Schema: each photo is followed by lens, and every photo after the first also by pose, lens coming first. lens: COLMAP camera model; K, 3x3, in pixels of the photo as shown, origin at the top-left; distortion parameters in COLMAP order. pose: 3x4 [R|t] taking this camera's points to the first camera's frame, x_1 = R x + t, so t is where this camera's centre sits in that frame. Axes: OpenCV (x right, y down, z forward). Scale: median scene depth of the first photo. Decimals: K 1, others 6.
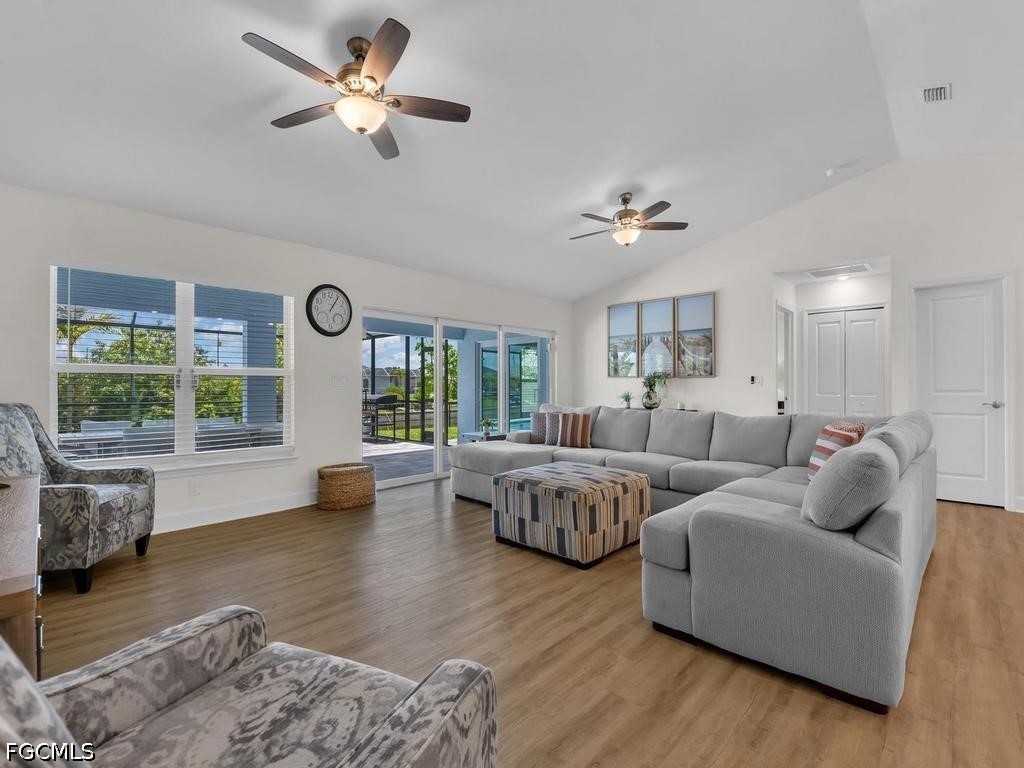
lens RADIAL K [[464.8, 0, 514.0], [0, 464.8, 384.6], [0, 0, 1]] dist [-0.003917, -0.000763]
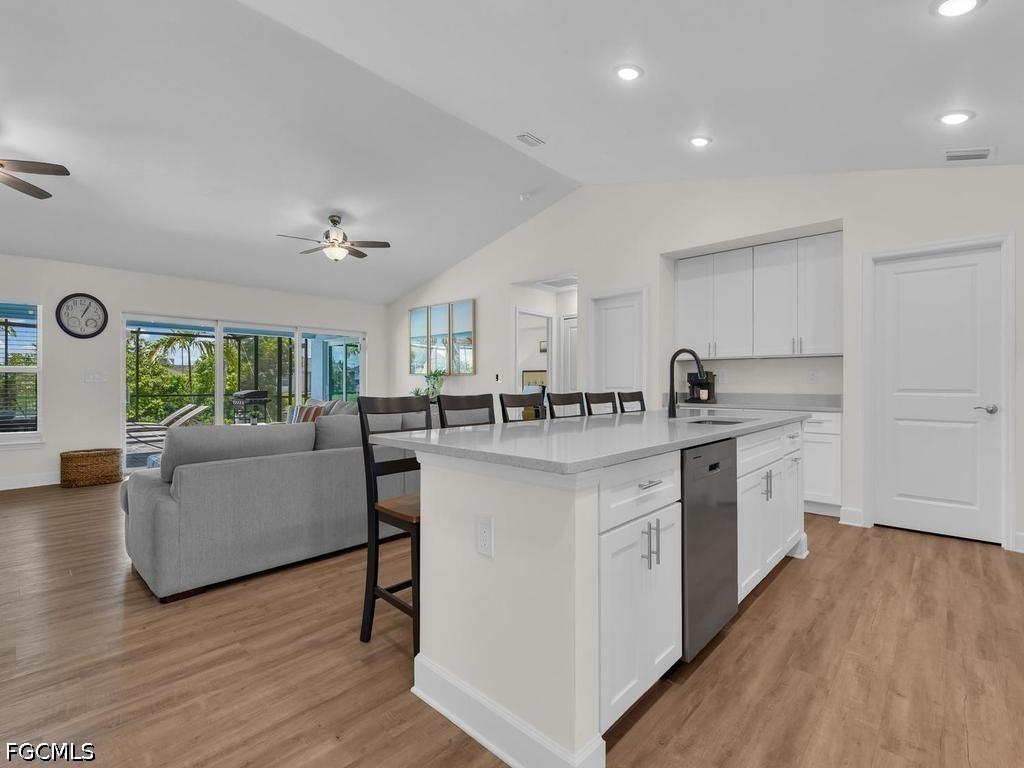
lens RADIAL K [[482.5, 0, 496.4], [0, 482.5, 384.3], [0, 0, 1]] dist [-0.000128, 0.000027]
pose [[0.999976, 0.006164, -0.003187, 0.649850], [-0.006150, 0.999972, 0.004331, -0.000132], [0.003214, -0.004311, 0.999986, -0.203890]]
